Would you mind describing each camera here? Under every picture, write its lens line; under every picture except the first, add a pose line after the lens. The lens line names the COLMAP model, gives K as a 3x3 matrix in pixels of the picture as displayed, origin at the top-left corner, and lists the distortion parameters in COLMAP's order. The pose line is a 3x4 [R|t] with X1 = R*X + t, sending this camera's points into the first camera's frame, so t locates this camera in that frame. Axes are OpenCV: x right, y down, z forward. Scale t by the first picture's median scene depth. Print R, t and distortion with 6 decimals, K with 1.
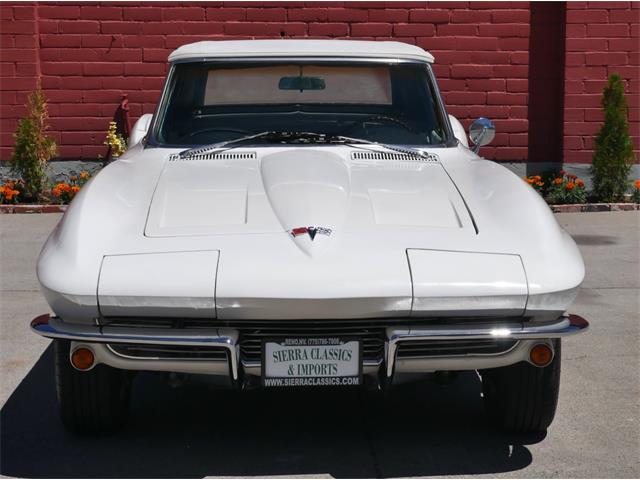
lens RADIAL K [[1694.6, 0, 320.0], [0, 1694.6, 240.0], [0, 0, 1]] dist [0.073089, 0.260486]
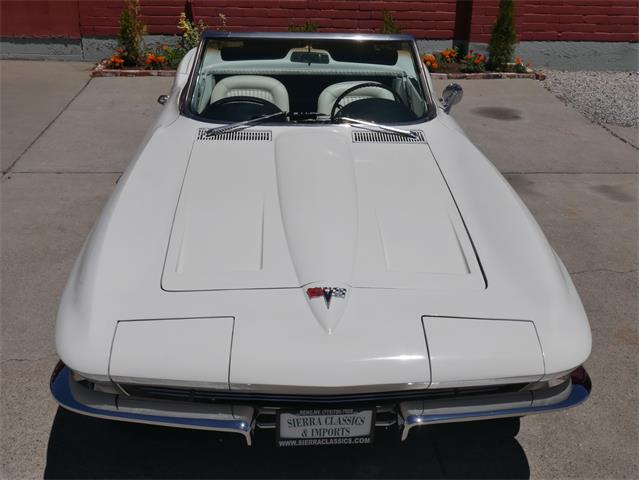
lens RADIAL K [[799.0, 0, 320.0], [0, 799.0, 240.0], [0, 0, 1]] dist [-0.009416, 0.009145]
pose [[0.999730, 0.013090, 0.019209, -0.018293], [-0.017870, 0.961293, 0.274948, -0.163750], [-0.014867, -0.275217, 0.961267, 0.551281]]
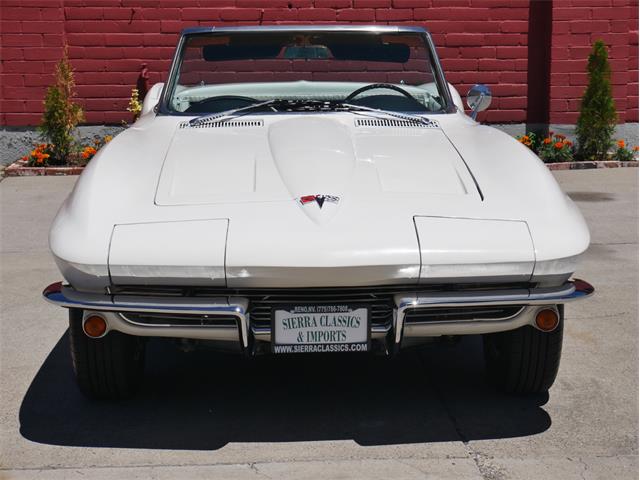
lens RADIAL K [[1479.3, 0, 320.0], [0, 1479.3, 240.0], [0, 0, 1]] dist [0.114360, 0.469141]
pose [[0.999971, -0.006934, -0.003242, -0.002057], [0.007040, 0.999398, 0.033962, -0.010836], [0.003004, -0.033984, 0.999418, 0.114957]]
